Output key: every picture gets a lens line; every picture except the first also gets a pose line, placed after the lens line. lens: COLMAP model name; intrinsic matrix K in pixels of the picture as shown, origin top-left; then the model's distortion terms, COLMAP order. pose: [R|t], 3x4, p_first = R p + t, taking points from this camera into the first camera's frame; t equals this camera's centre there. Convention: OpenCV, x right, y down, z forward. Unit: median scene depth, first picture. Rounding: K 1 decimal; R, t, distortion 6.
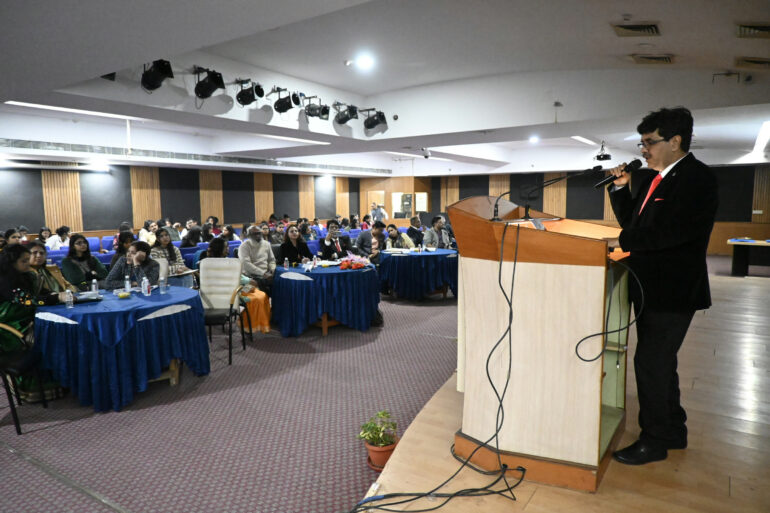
lens RADIAL K [[527.8, 0, 385.0], [0, 527.8, 256.5], [0, 0, 1]] dist [0.001362, 0.000075]
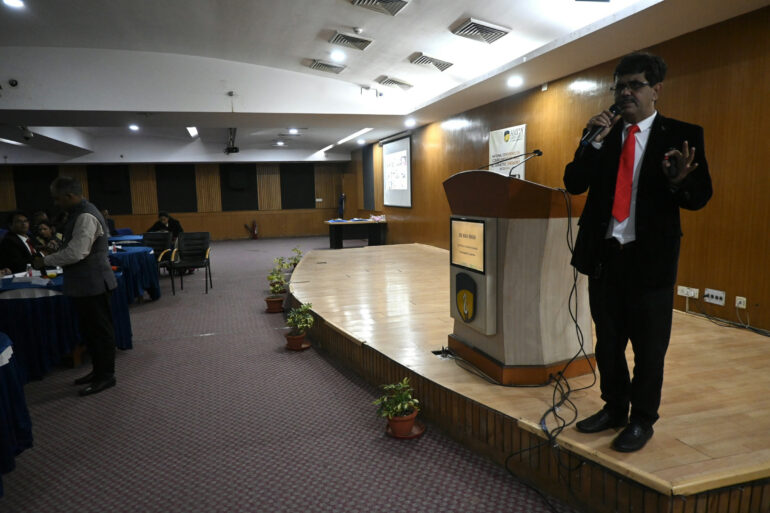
lens RADIAL K [[527.8, 0, 385.0], [0, 527.8, 256.5], [0, 0, 1]] dist [0.001362, 0.000075]
pose [[0.641364, -0.104605, 0.760072, -0.533551], [0.099522, 0.993635, 0.052771, -0.004688], [-0.760755, 0.041799, 0.647692, 0.234719]]
